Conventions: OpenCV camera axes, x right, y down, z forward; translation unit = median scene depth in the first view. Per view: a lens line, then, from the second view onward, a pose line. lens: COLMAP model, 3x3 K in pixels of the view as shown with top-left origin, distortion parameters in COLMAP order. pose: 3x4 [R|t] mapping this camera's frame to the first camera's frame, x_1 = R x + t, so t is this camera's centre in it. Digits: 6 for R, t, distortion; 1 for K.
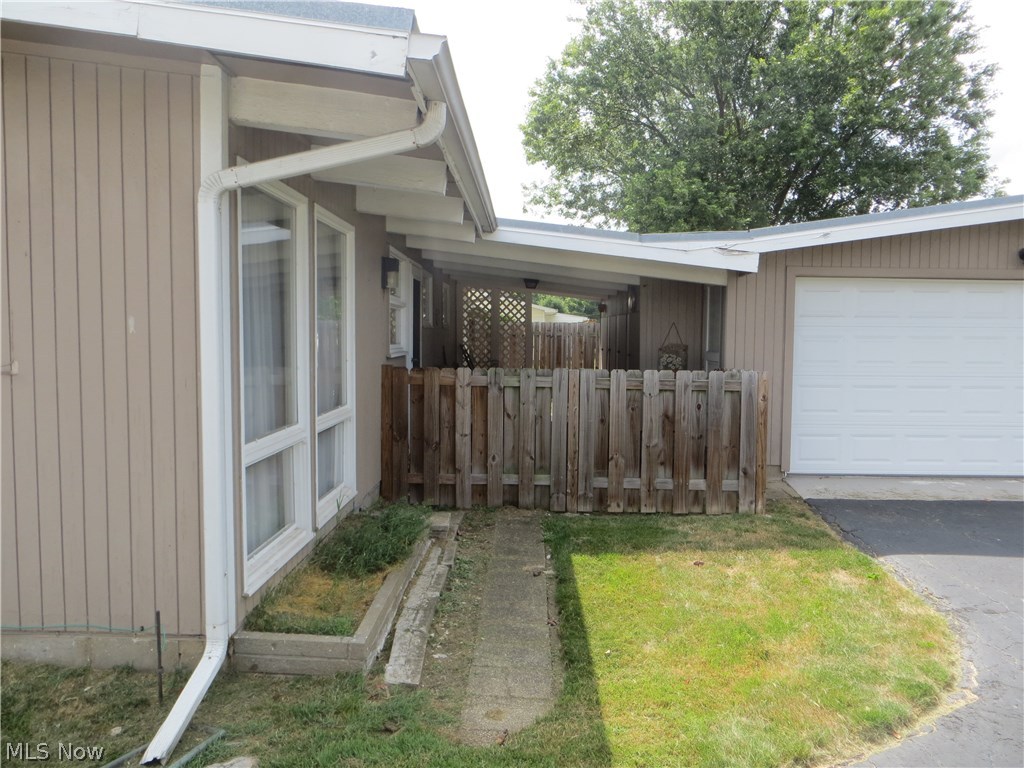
lens RADIAL K [[758.0, 0, 508.5], [0, 758.0, 385.2], [0, 0, 1]] dist [-0.025770, 0.005353]
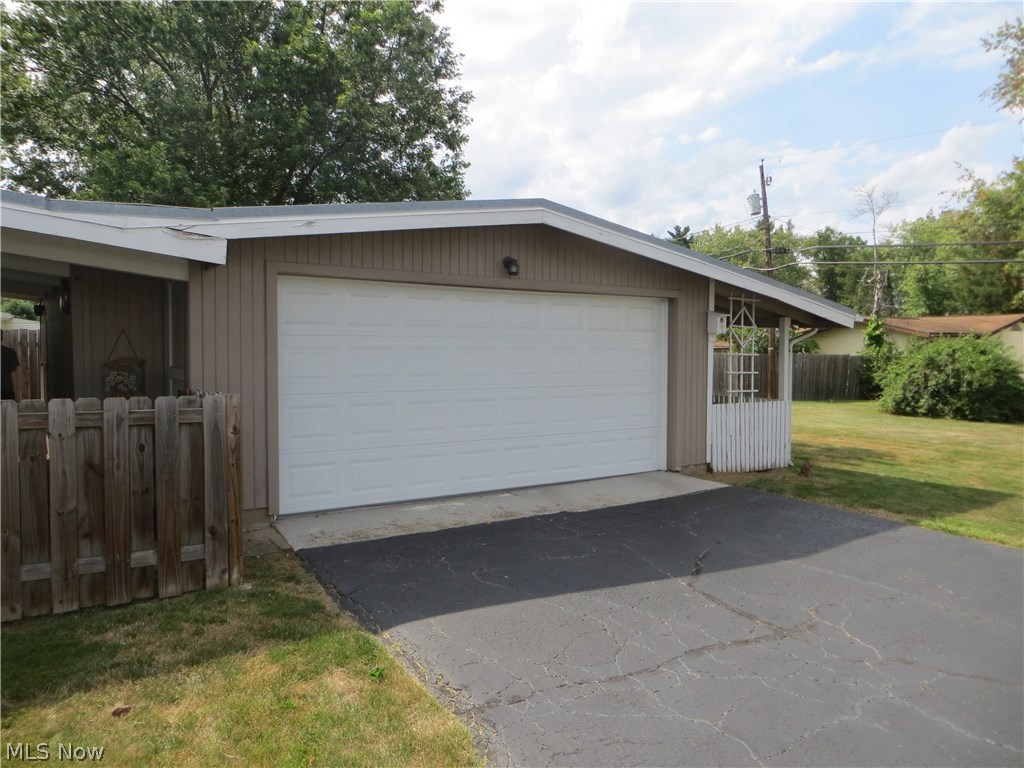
lens RADIAL K [[758.0, 0, 508.5], [0, 758.0, 385.2], [0, 0, 1]] dist [-0.025770, 0.005353]
pose [[0.809556, -0.028968, 0.586327, 0.118334], [0.036147, 0.999346, -0.000536, -0.017121], [-0.585928, 0.021628, 0.810074, 0.230869]]
